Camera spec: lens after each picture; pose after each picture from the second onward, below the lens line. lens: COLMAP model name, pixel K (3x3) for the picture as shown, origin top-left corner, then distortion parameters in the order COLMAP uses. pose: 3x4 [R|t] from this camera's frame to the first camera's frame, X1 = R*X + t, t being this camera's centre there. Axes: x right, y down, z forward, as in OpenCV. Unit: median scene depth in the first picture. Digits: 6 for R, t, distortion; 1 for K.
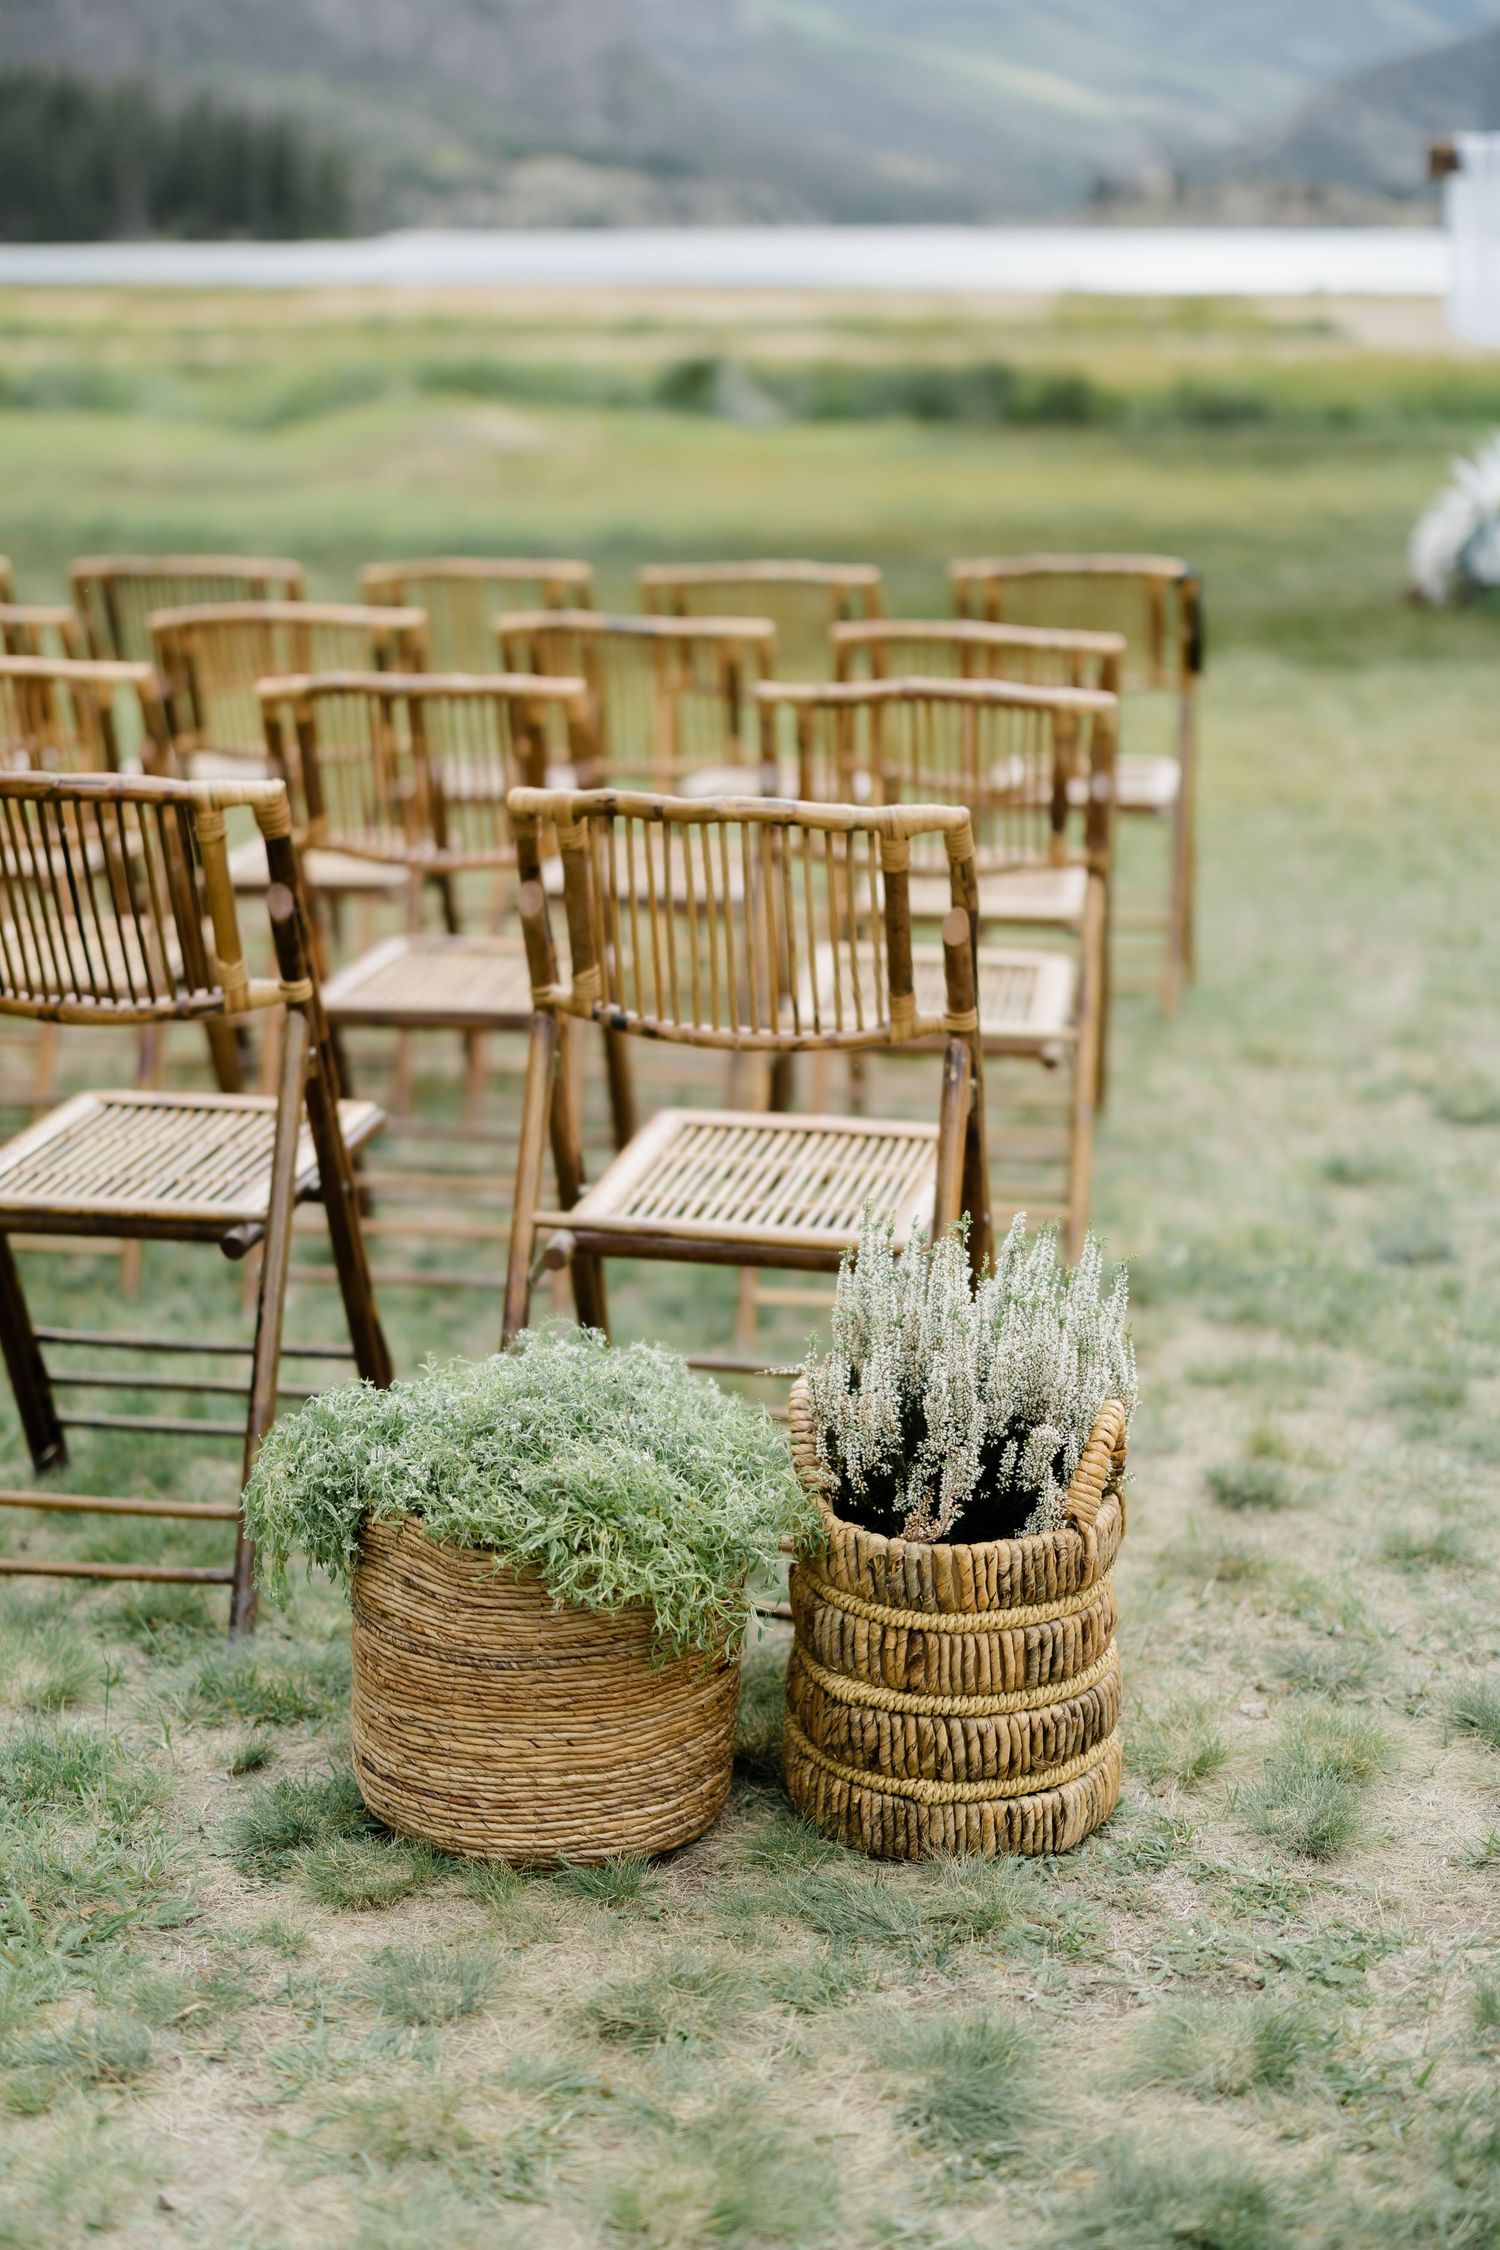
lens RADIAL K [[3378.8, 0, 751.3], [0, 3378.8, 1124.8], [0, 0, 1]] dist [-0.024513, 0.000000]
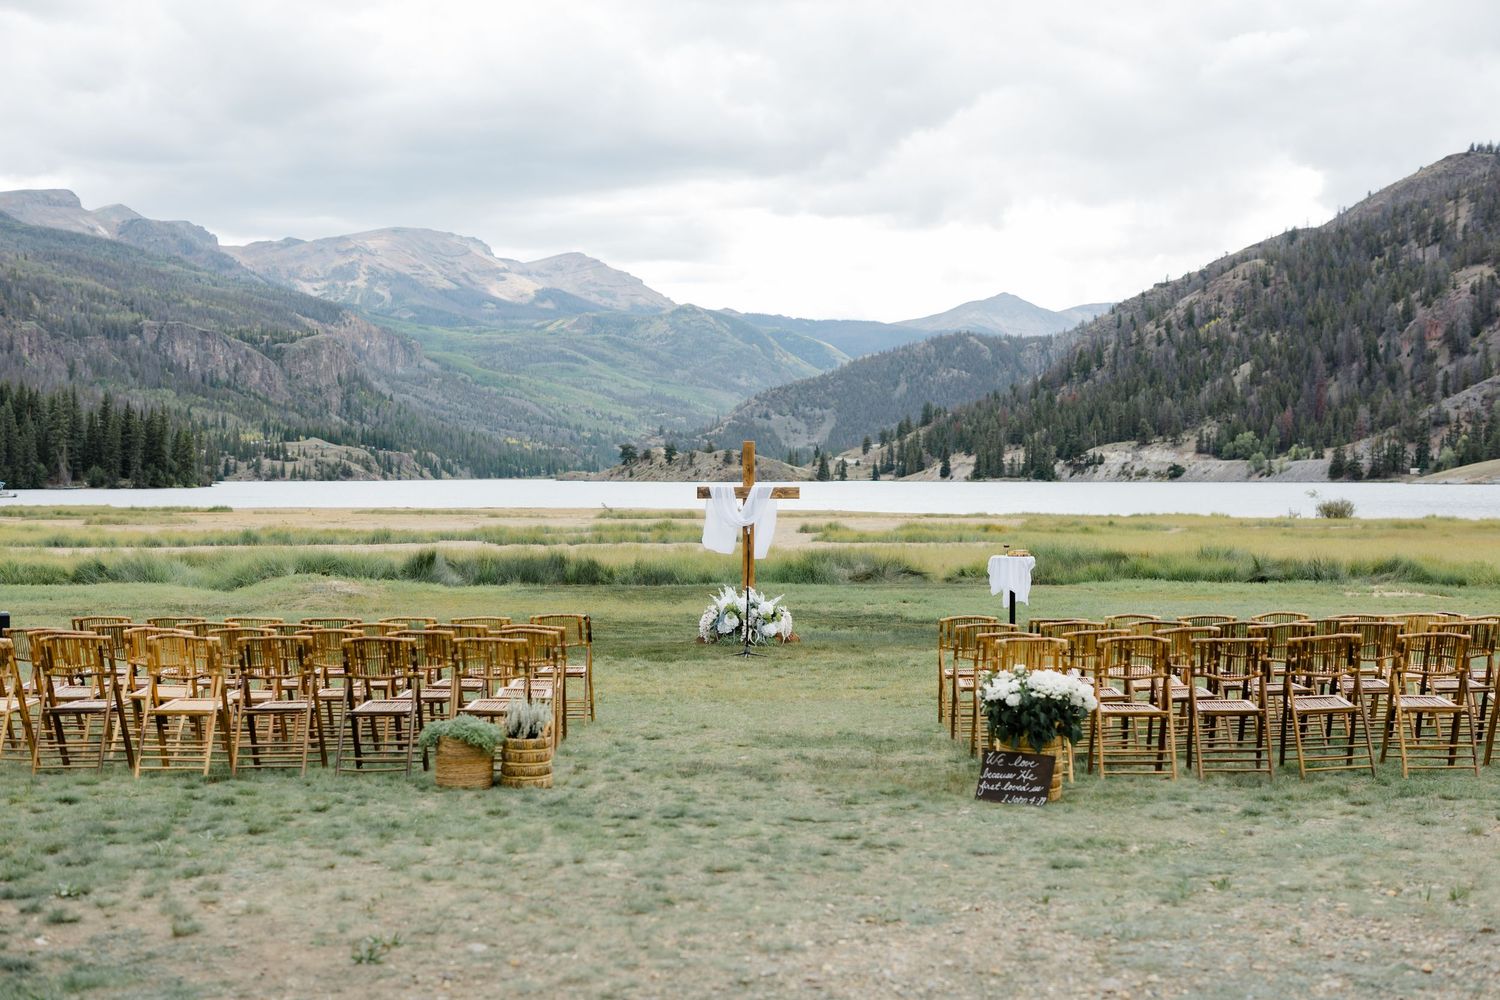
lens RADIAL K [[2252.5, 0, 757.8], [0, 2252.5, 495.3], [0, 0, 1]] dist [-0.024513, 0.000000]
pose [[0.988589, 0.000551, 0.150636, -0.022909], [0.036110, 0.969969, -0.240532, 0.107377], [-0.146245, 0.243227, 0.958881, -0.501679]]
